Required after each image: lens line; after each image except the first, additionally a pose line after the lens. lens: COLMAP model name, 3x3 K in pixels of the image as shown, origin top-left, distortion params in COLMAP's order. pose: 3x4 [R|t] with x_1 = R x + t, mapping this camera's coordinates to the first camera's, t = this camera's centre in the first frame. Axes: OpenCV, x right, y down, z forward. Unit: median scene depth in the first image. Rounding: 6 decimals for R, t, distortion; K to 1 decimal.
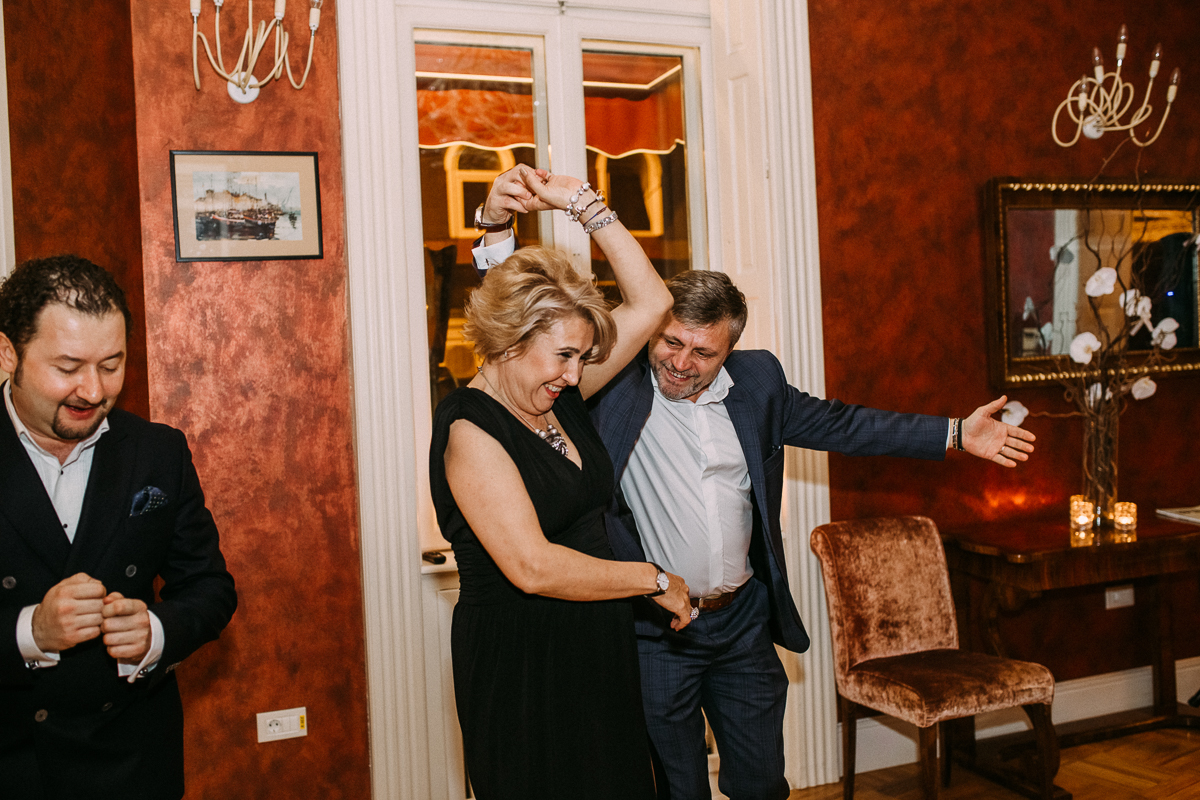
lens RADIAL K [[1140.2, 0, 600.1], [0, 1140.2, 404.0], [0, 0, 1]] dist [-0.025525, 0.000000]
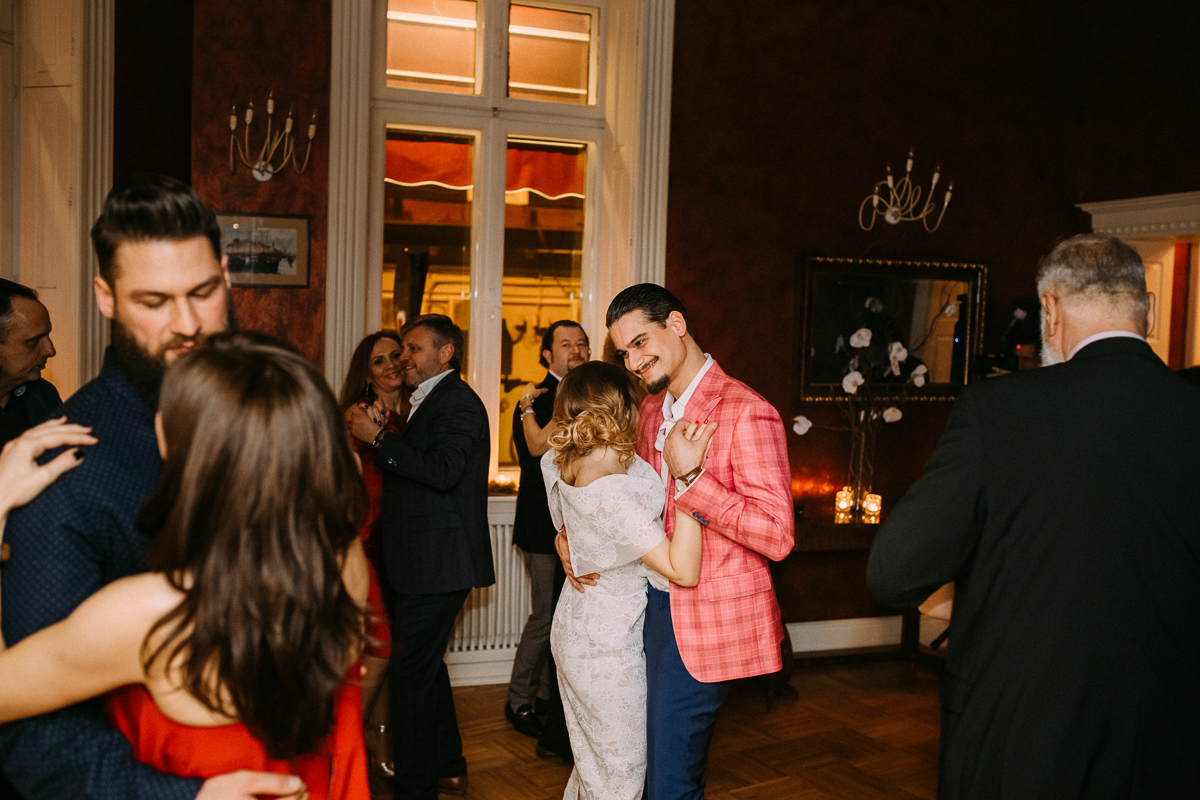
lens RADIAL K [[1140.2, 0, 599.5], [0, 1140.2, 402.9], [0, 0, 1]] dist [-0.025525, 0.000000]
pose [[0.996449, 0.080215, -0.025588, 0.167852], [-0.078916, 0.995712, 0.048279, -0.072431], [0.029351, -0.046088, 0.998506, -0.436862]]
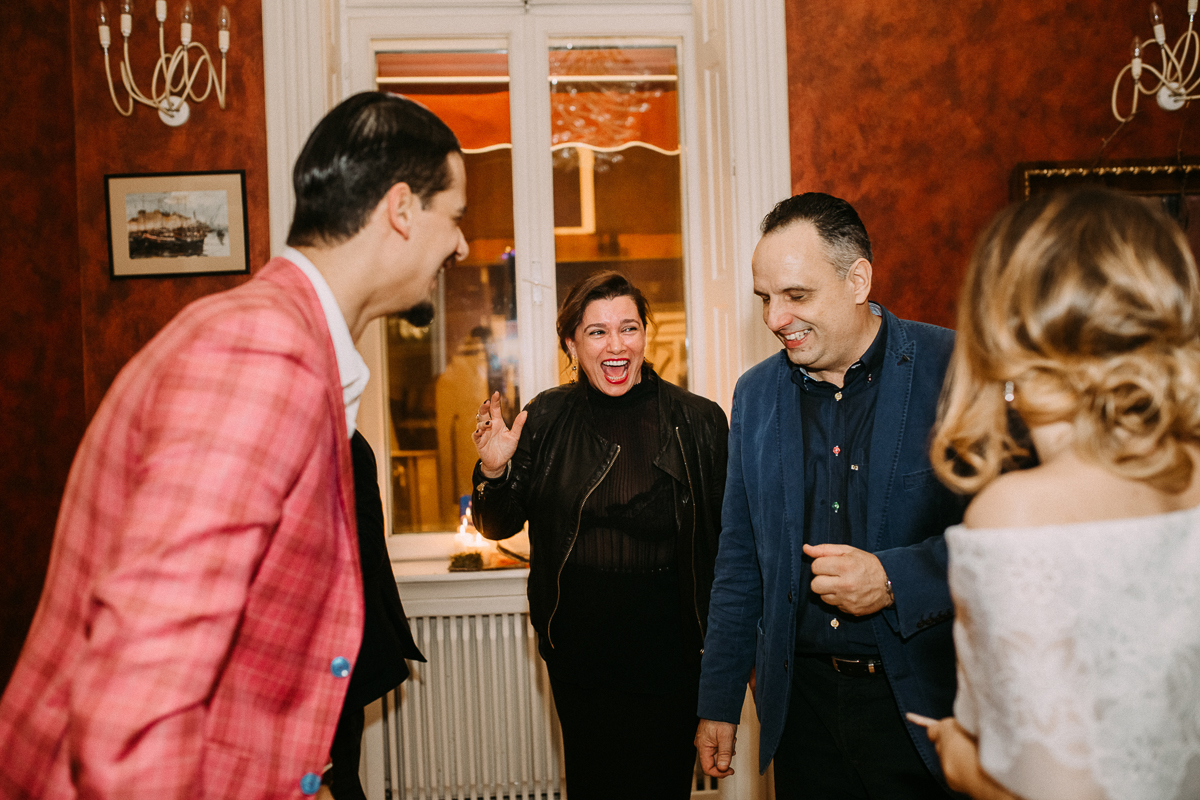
lens RADIAL K [[1140.2, 0, 600.1], [0, 1140.2, 408.3], [0, 0, 1]] dist [-0.025525, 0.000000]
pose [[0.961037, 0.018908, -0.275771, 0.314061], [-0.015308, 0.999767, 0.015201, -0.023872], [0.275994, -0.010387, 0.961103, 0.089775]]
